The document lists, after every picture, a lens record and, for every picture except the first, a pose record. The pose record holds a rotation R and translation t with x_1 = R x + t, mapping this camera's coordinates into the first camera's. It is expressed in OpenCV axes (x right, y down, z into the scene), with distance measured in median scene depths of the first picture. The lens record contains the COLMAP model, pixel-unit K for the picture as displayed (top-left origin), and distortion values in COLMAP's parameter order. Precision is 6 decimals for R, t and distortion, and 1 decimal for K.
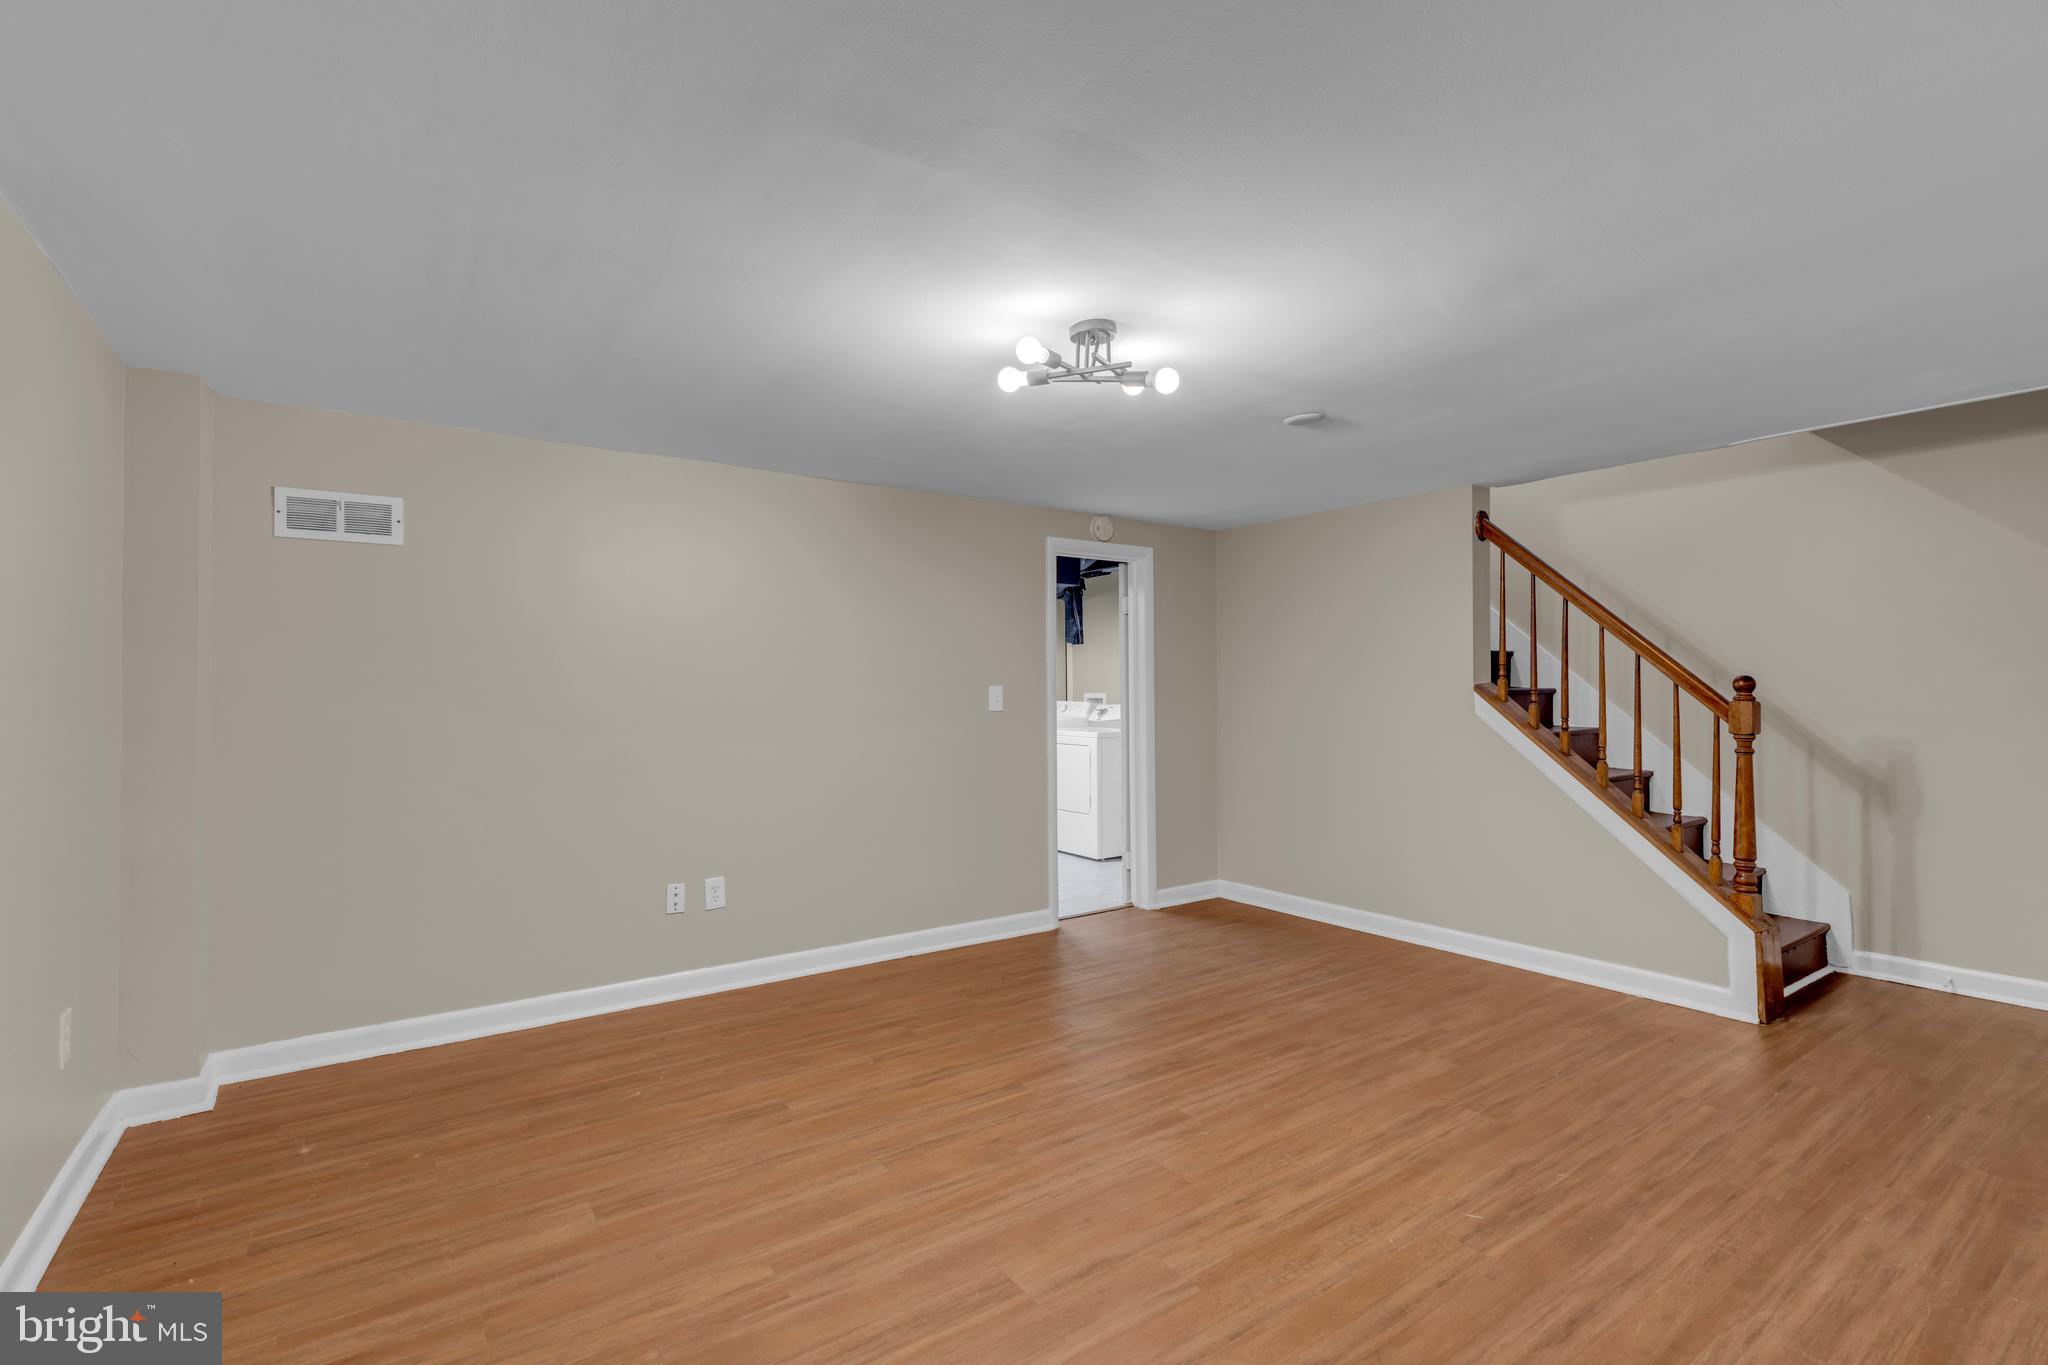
lens RADIAL K [[936.1, 0, 1020.6], [0, 936.1, 683.3], [0, 0, 1]] dist [-0.000377, 0.000031]
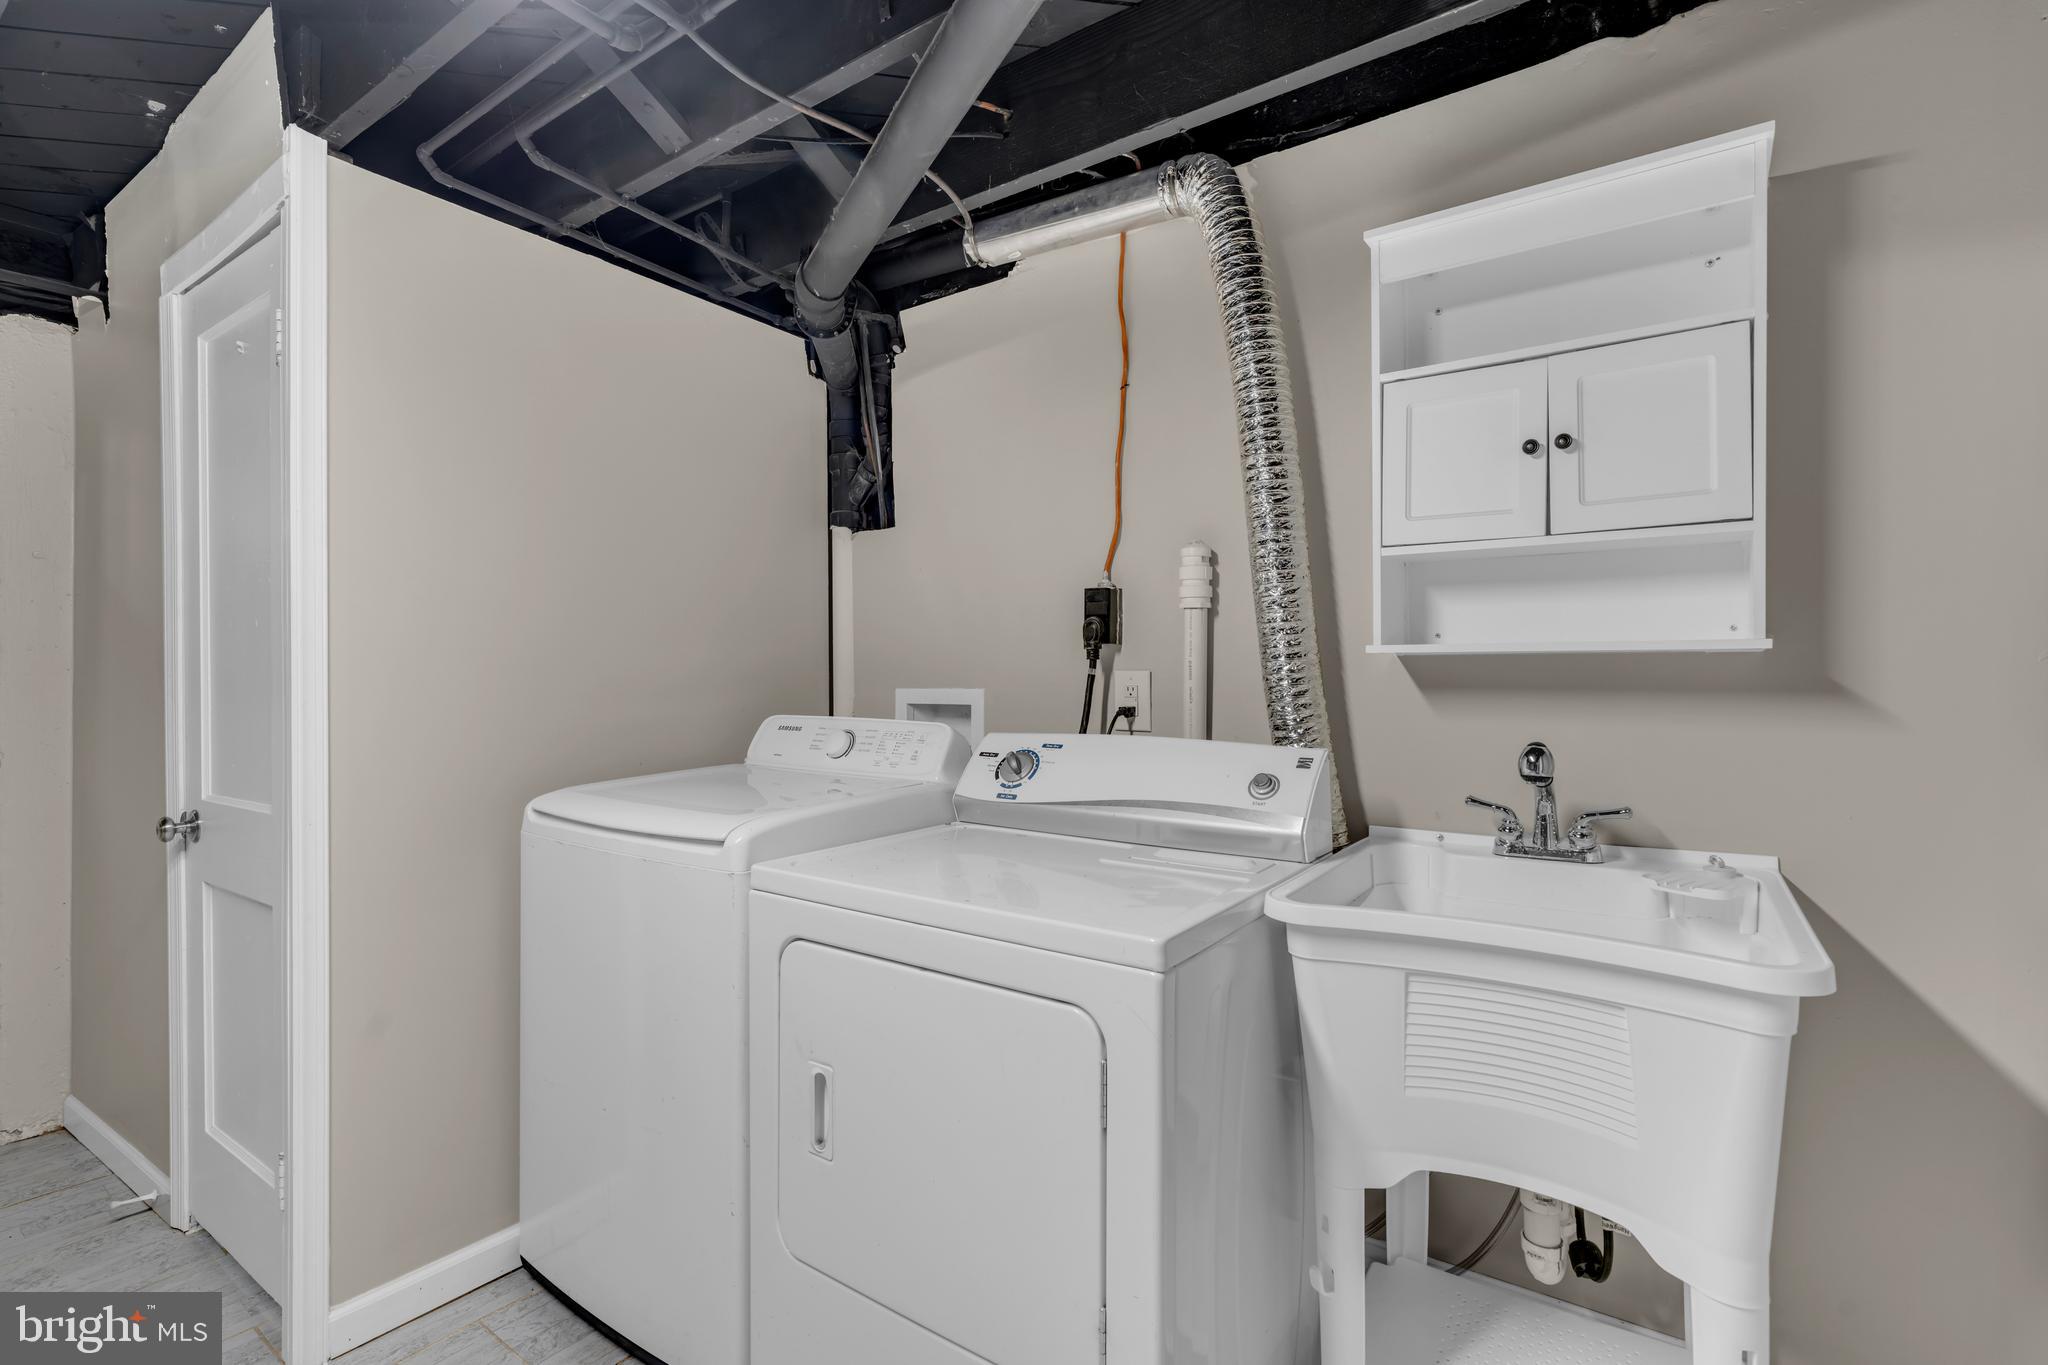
lens RADIAL K [[936.1, 0, 1032.0], [0, 936.1, 678.7], [0, 0, 1]] dist [-0.000377, 0.000031]
pose [[0.936556, 0.009928, 0.350376, 0.003046], [-0.009638, 0.999950, -0.002572, 0.007765], [-0.350384, -0.000968, 0.936606, 0.716173]]
